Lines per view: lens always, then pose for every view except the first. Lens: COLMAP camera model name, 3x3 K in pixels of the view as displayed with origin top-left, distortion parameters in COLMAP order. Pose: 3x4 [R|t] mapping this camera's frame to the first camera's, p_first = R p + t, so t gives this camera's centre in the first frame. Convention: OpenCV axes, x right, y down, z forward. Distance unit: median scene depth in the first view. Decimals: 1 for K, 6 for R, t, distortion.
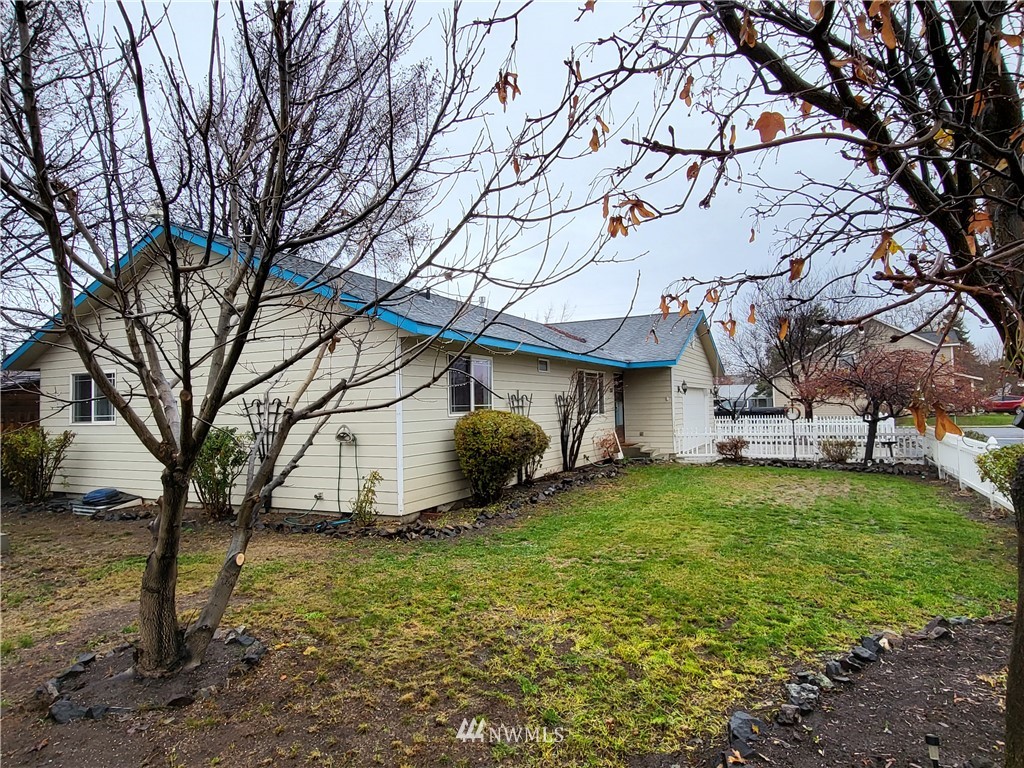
lens RADIAL K [[604.5, 0, 518.0], [0, 604.5, 379.3], [0, 0, 1]] dist [0.003749, 0.001043]
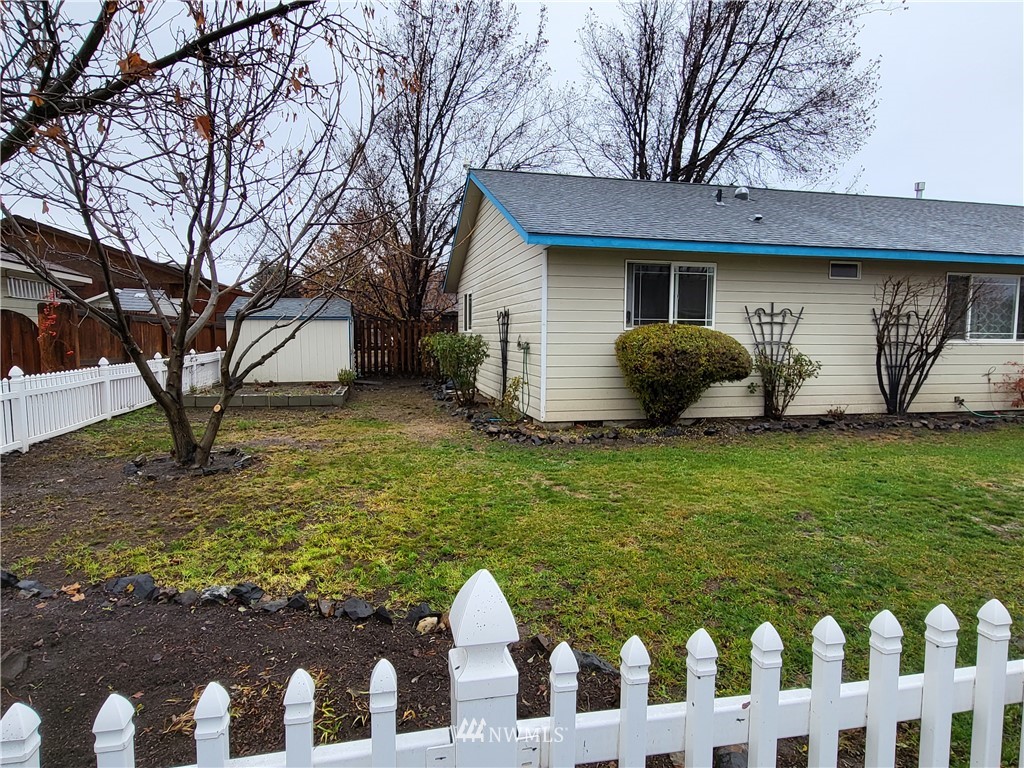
lens RADIAL K [[604.5, 0, 518.0], [0, 604.5, 379.3], [0, 0, 1]] dist [0.003749, 0.001043]
pose [[0.651269, 0.083282, -0.754263, 0.462642], [0.010894, 0.992831, 0.119031, 0.023266], [0.758769, -0.085738, 0.645693, 0.247278]]
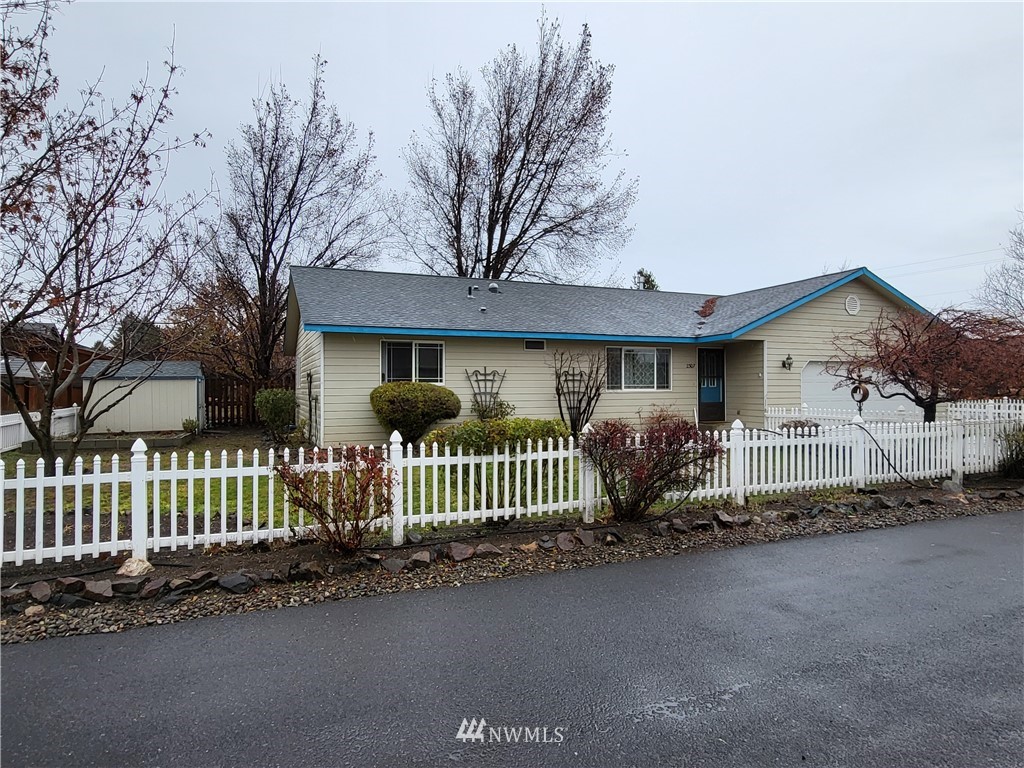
lens RADIAL K [[604.5, 0, 518.0], [0, 604.5, 379.3], [0, 0, 1]] dist [0.003749, 0.001043]
pose [[0.774073, 0.009303, -0.633028, 0.963222], [0.014857, 0.999350, 0.032854, 0.005232], [0.632922, -0.034837, 0.773431, 0.112167]]
